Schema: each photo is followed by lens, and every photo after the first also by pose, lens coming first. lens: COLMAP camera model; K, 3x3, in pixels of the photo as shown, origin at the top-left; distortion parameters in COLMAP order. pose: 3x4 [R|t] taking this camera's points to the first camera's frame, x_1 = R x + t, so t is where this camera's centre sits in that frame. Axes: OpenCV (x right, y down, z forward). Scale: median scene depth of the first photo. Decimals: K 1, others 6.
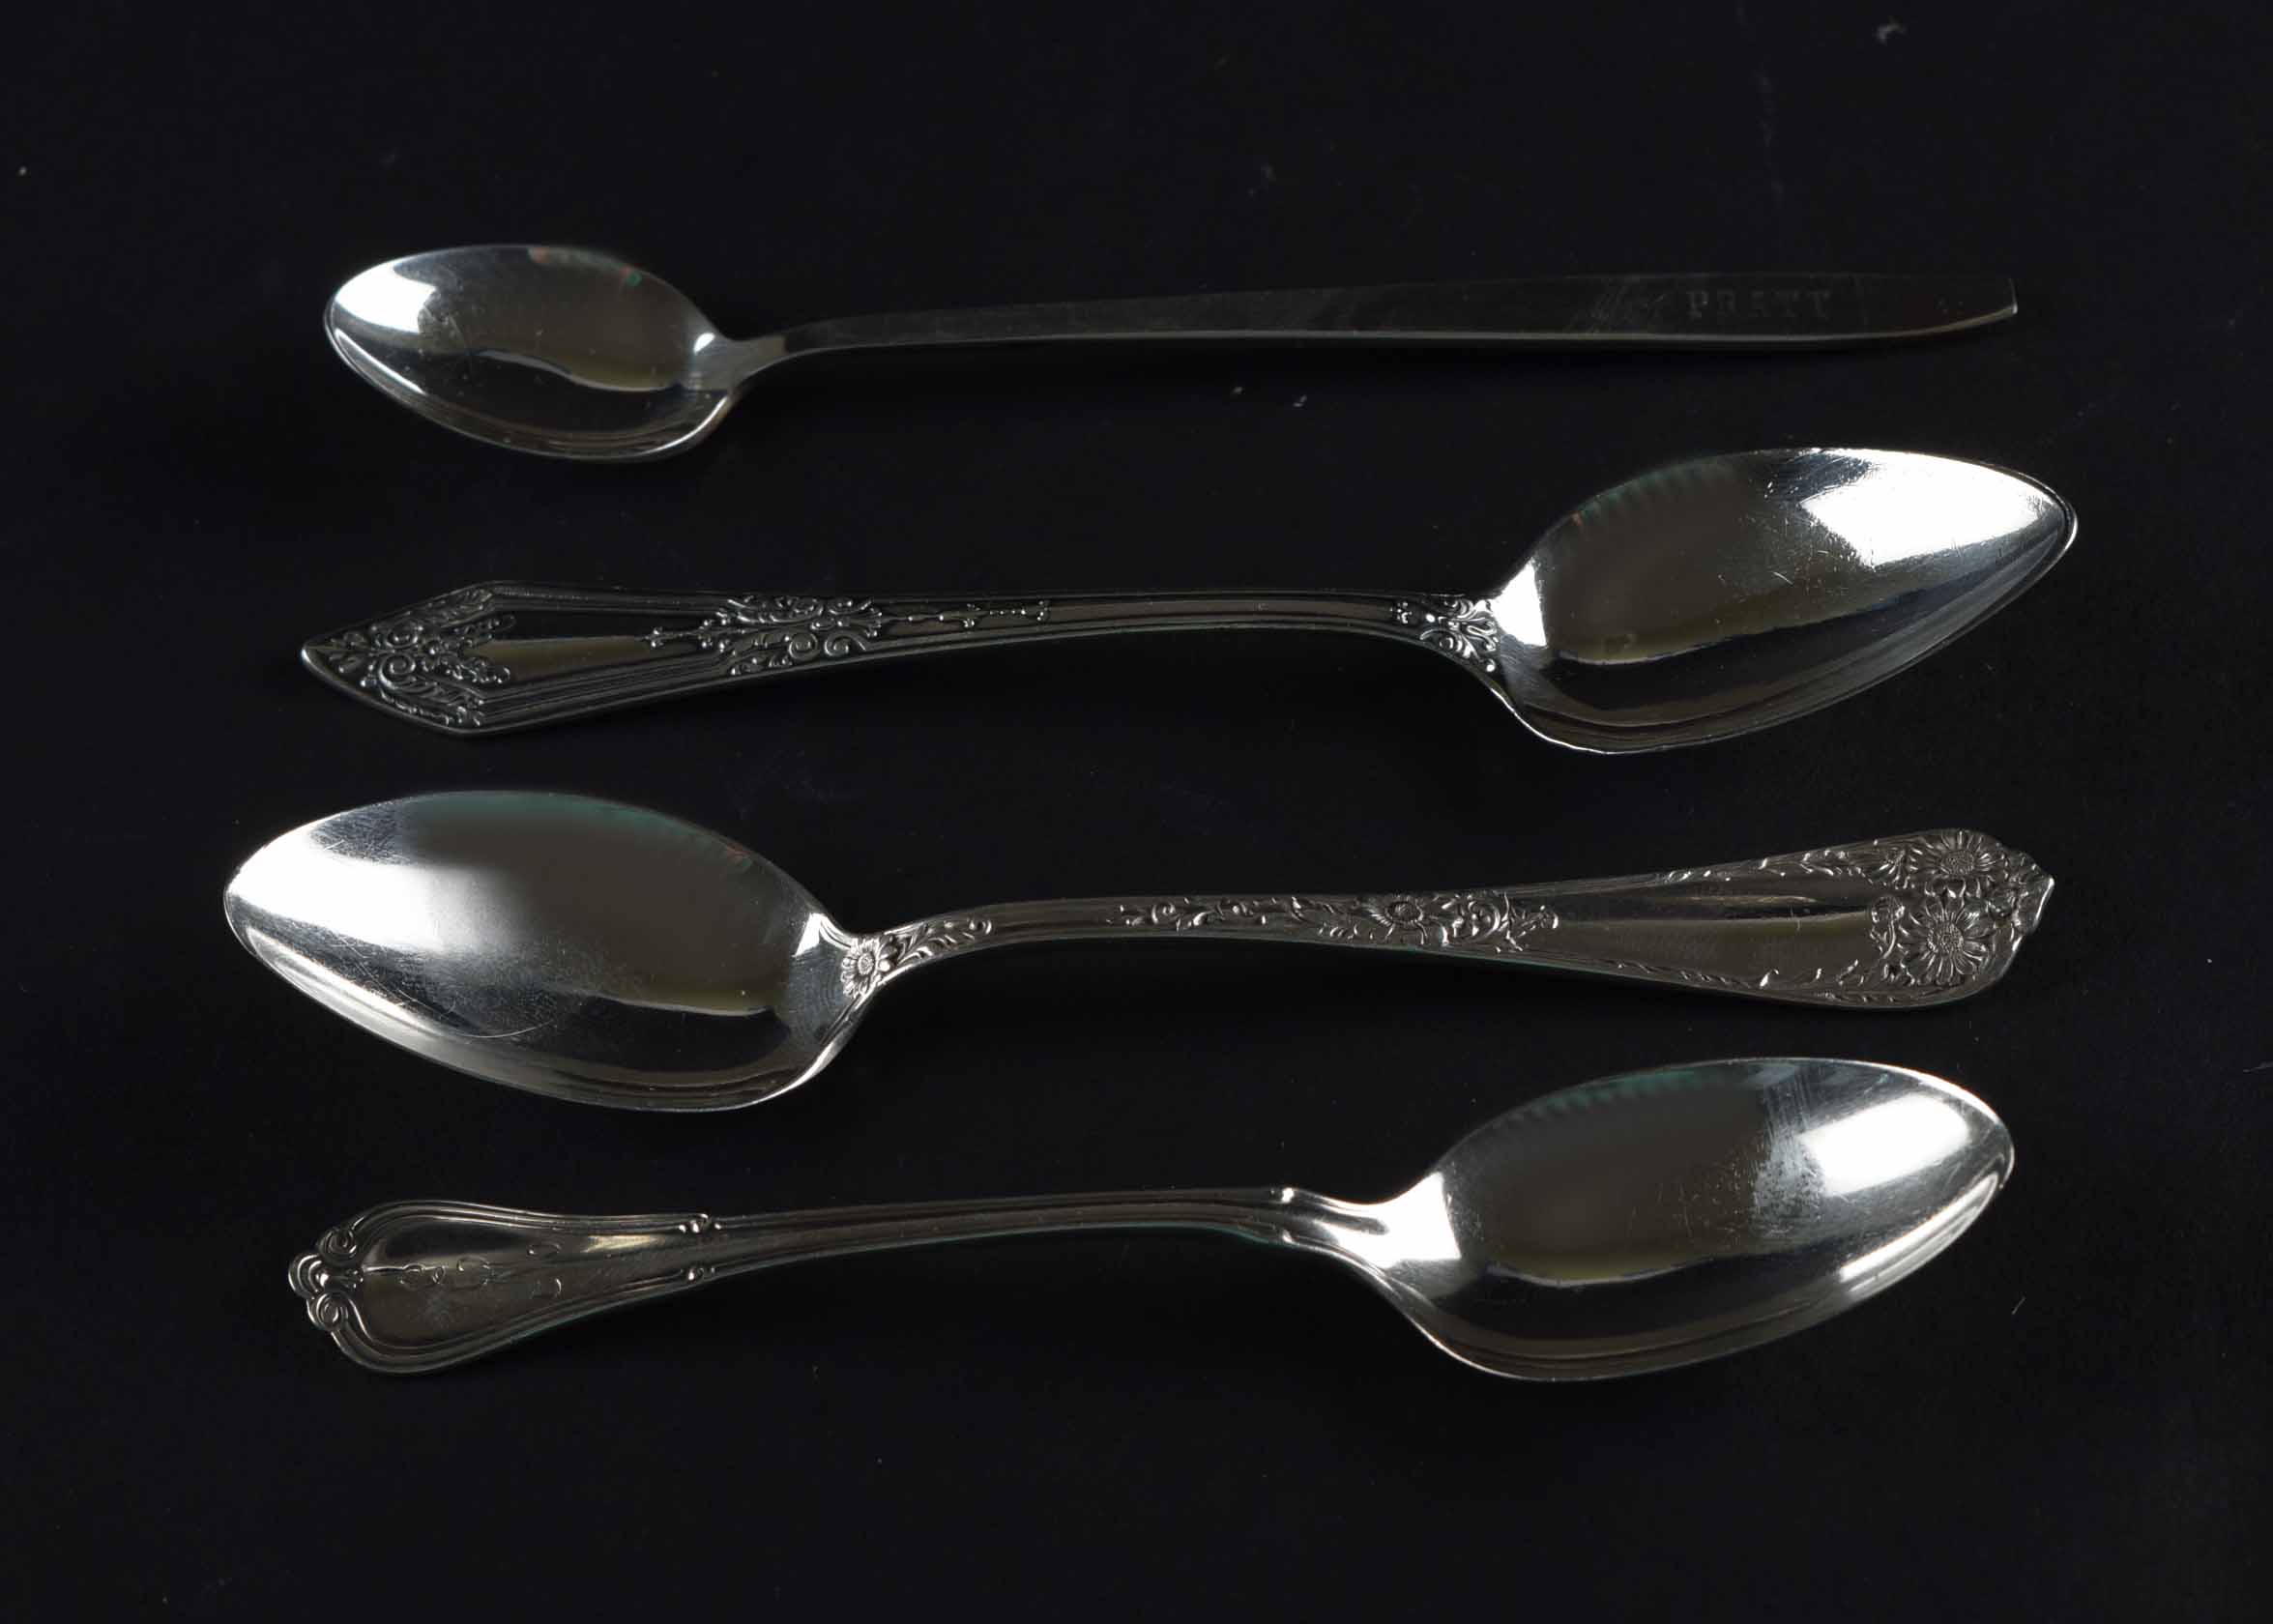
lens RADIAL K [[6537.3, 0, 1135.9], [0, 6537.3, 810.8], [0, 0, 1]] dist [0.106409, 0.000000]
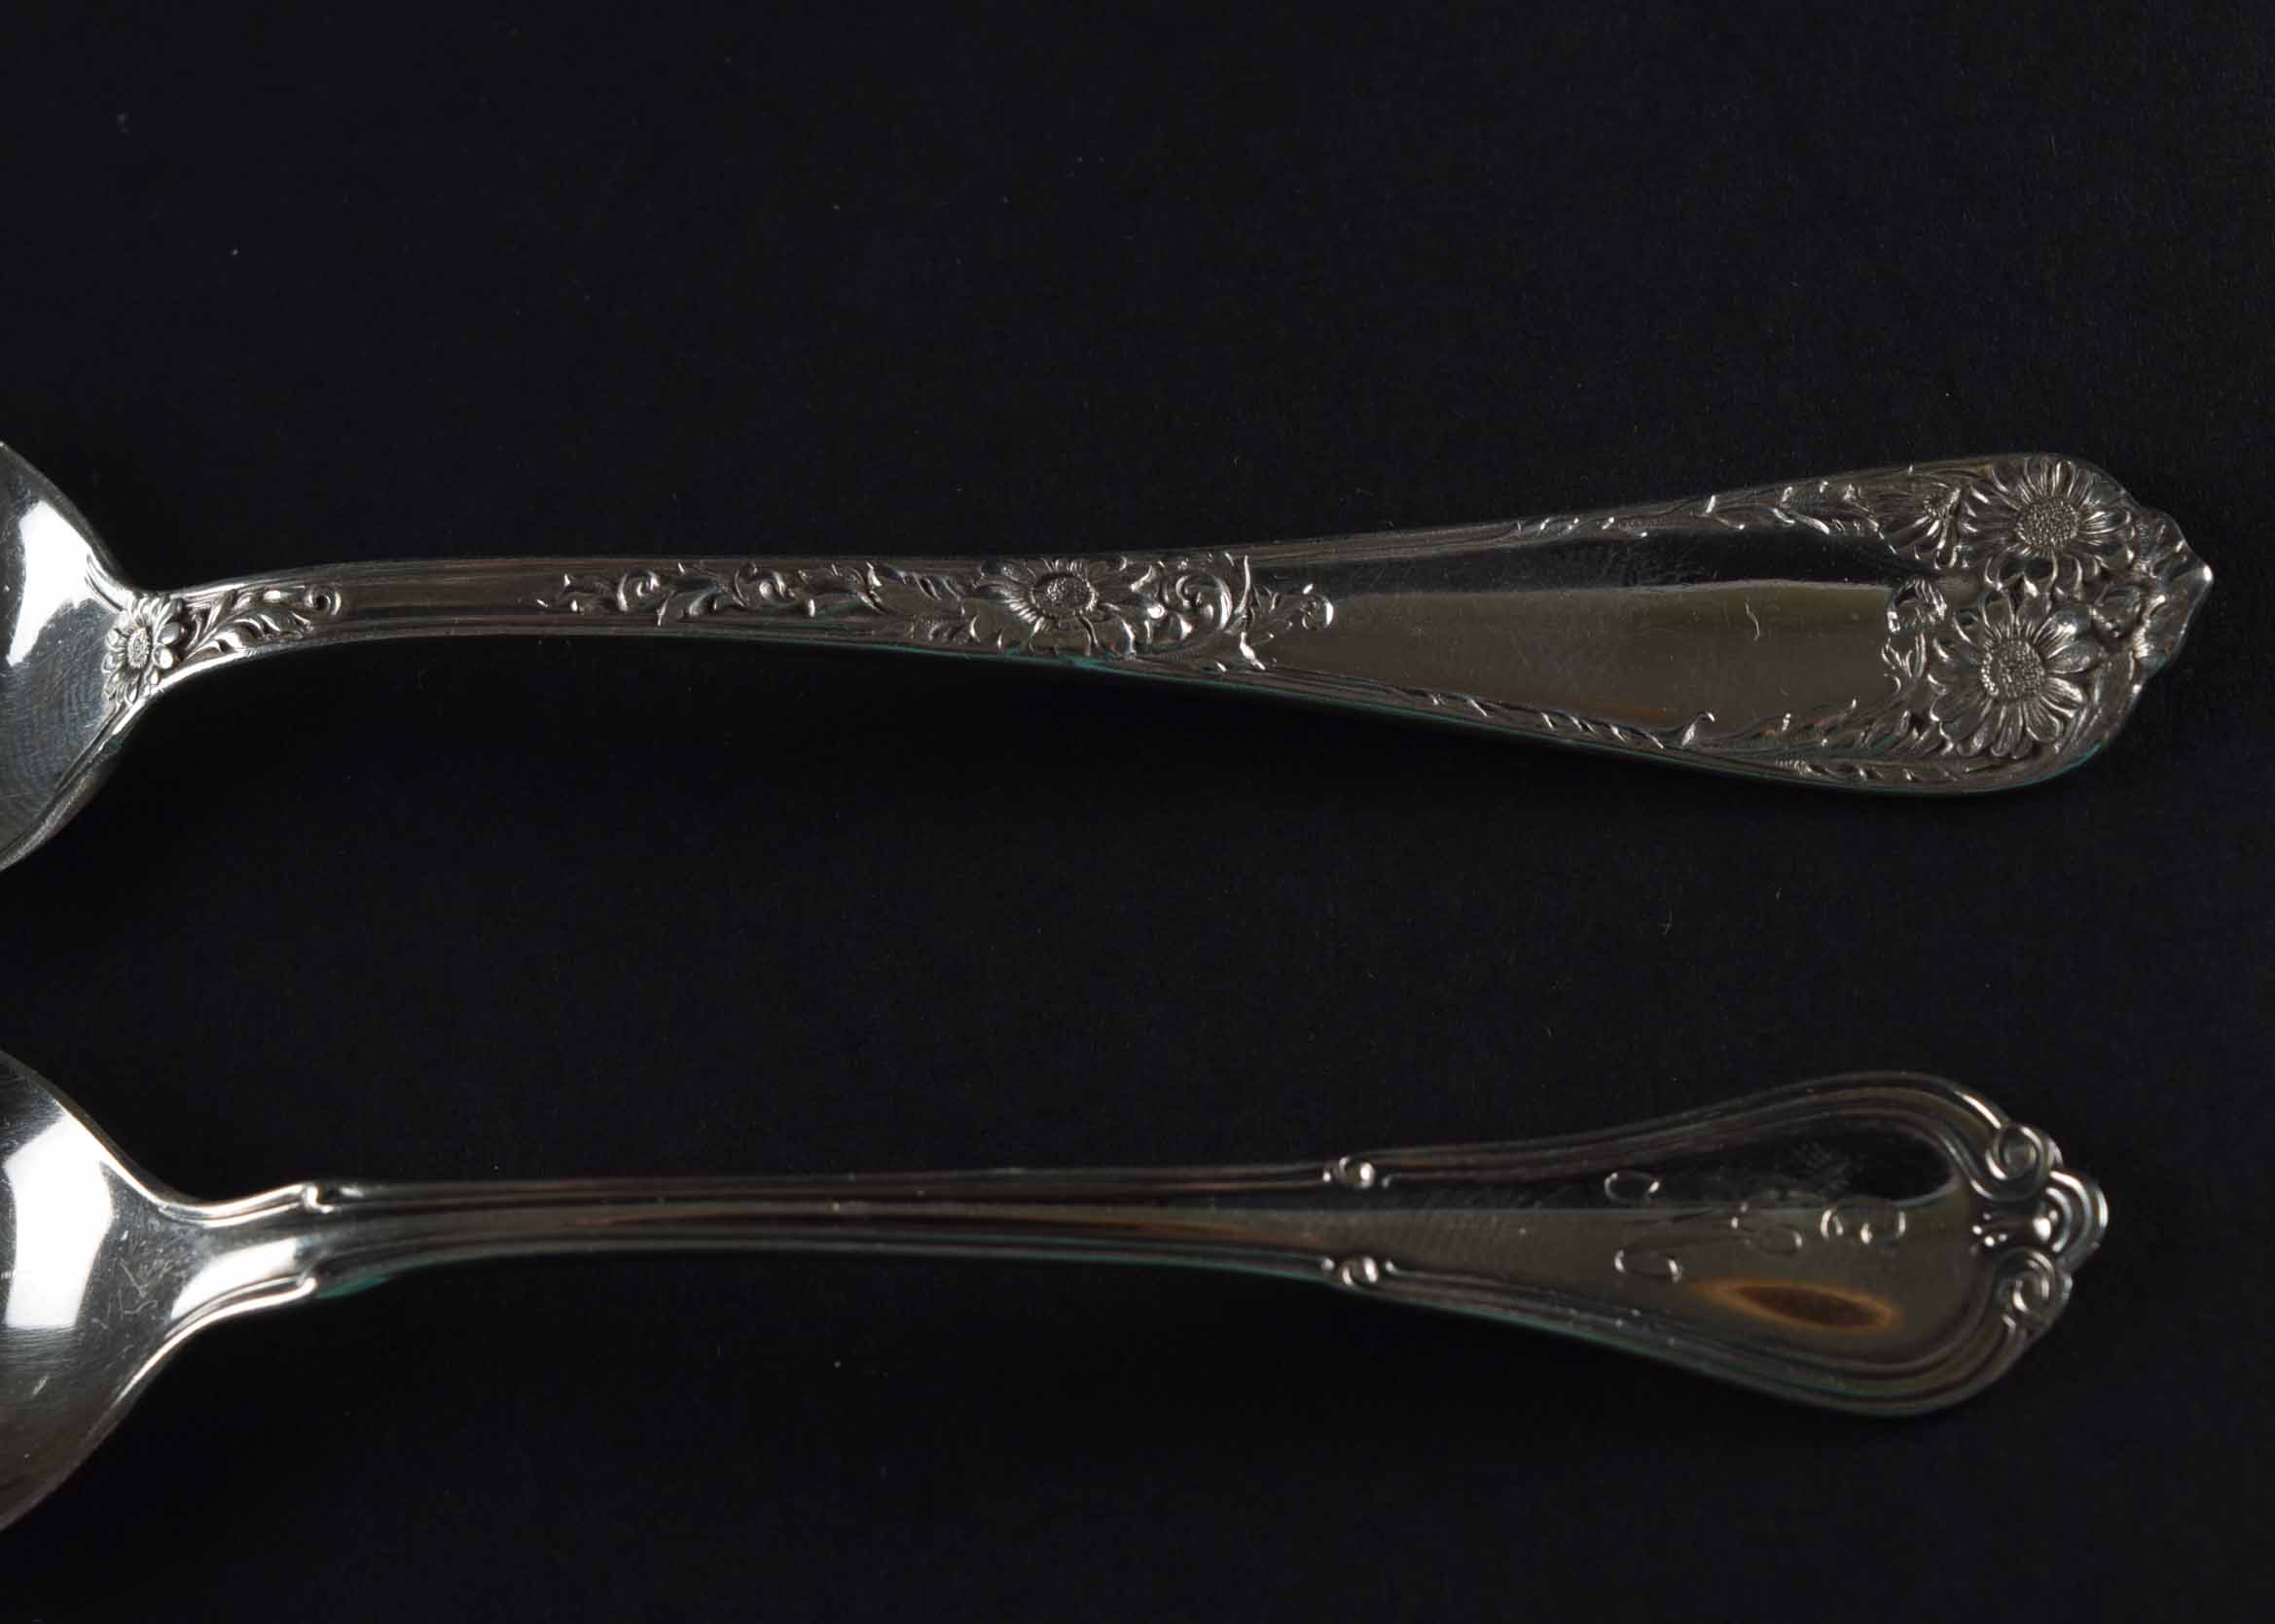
lens RADIAL K [[6543.5, 0, 1138.2], [0, 6543.5, 812.3], [0, 0, 1]] dist [0.106409, 0.000000]
pose [[0.995563, 0.035972, -0.086945, 0.098106], [-0.013393, 0.968803, 0.247470, -0.107756], [0.093135, -0.245208, 0.964987, 0.443586]]
